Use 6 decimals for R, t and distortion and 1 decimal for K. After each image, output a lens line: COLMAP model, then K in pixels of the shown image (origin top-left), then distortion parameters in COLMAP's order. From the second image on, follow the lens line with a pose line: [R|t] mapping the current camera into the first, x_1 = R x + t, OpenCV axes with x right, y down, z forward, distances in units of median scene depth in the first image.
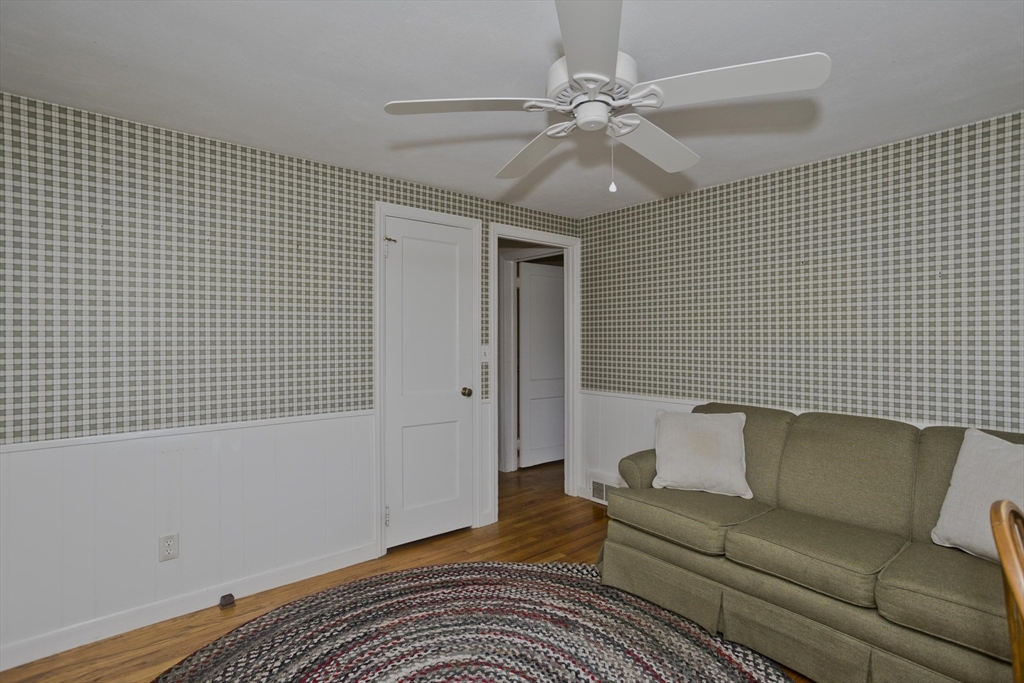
lens RADIAL K [[506.7, 0, 516.0], [0, 506.7, 333.6], [0, 0, 1]] dist [-0.049032, 0.030925]
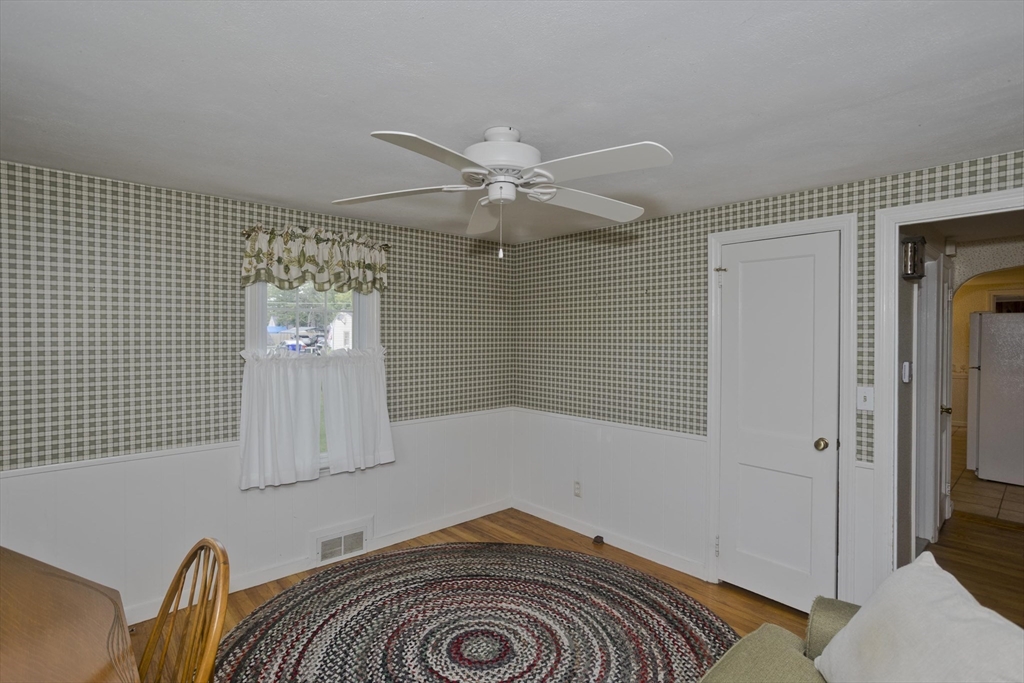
lens RADIAL K [[506.7, 0, 516.0], [0, 506.7, 333.6], [0, 0, 1]] dist [-0.049032, 0.030925]
pose [[0.011559, -0.009325, -0.999890, 0.905658], [0.012271, 0.999883, -0.009183, -0.072713], [0.999858, -0.012163, 0.011672, 0.714526]]
